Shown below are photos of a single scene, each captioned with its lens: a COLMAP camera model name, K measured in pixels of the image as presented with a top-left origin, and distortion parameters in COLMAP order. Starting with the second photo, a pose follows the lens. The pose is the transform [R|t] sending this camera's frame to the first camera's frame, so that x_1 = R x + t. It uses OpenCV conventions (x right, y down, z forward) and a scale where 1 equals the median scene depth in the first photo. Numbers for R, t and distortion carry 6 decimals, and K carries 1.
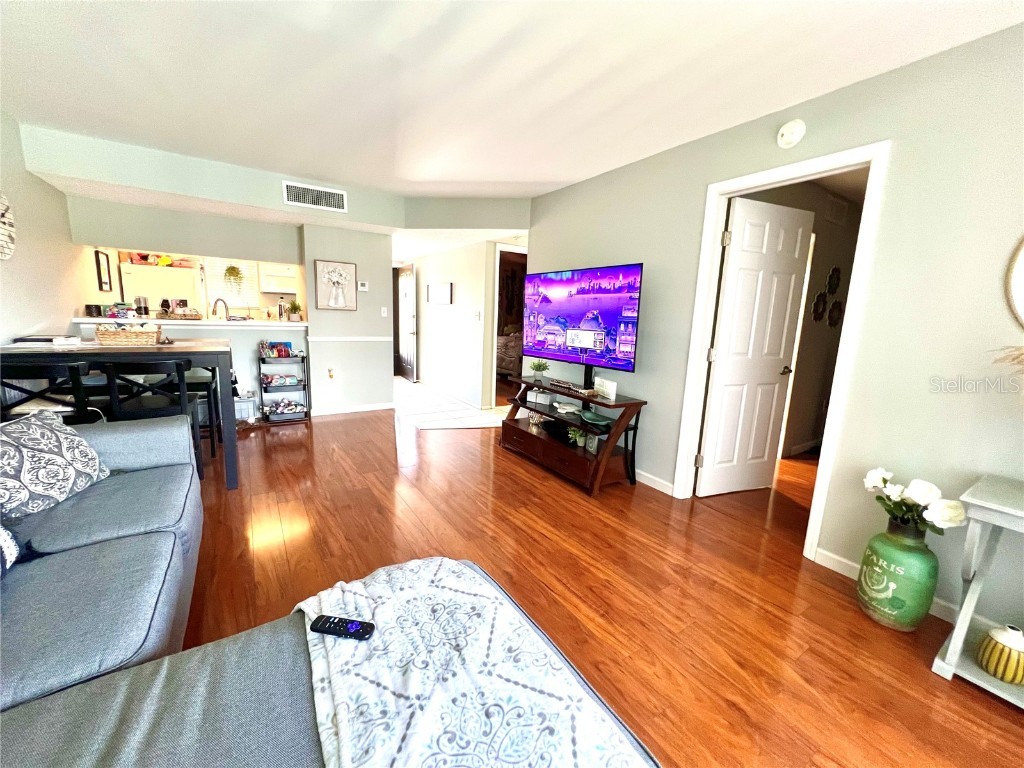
lens RADIAL K [[408.0, 0, 517.1], [0, 408.0, 379.2], [0, 0, 1]] dist [-0.008072, 0.000474]
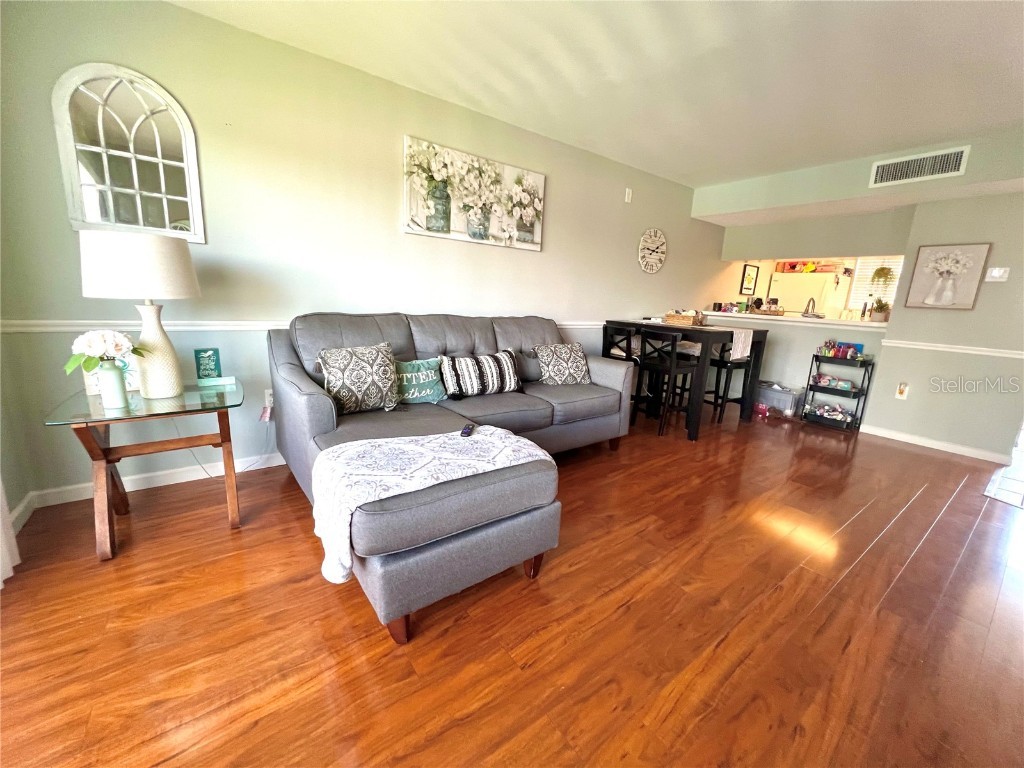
lens RADIAL K [[408.0, 0, 513.9], [0, 408.0, 384.4], [0, 0, 1]] dist [-0.008072, 0.000474]
pose [[0.043127, 0.174847, -0.983651, 0.334042], [-0.202237, 0.965712, 0.162791, 0.003951], [0.978386, 0.191910, 0.077009, 0.223779]]
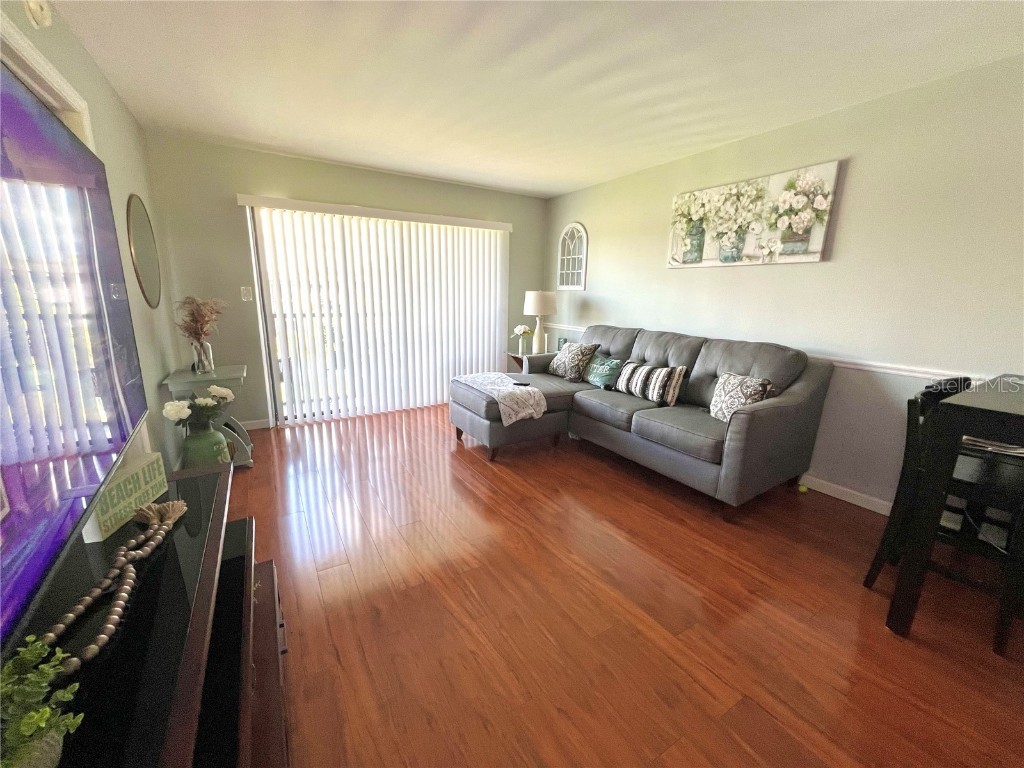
lens RADIAL K [[408.0, 0, 517.7], [0, 408.0, 383.0], [0, 0, 1]] dist [-0.008072, 0.000474]
pose [[-0.997583, -0.066050, 0.021589, -0.104822], [-0.053748, 0.930344, 0.362727, -0.168463], [-0.044044, 0.360690, -0.931645, 0.991324]]
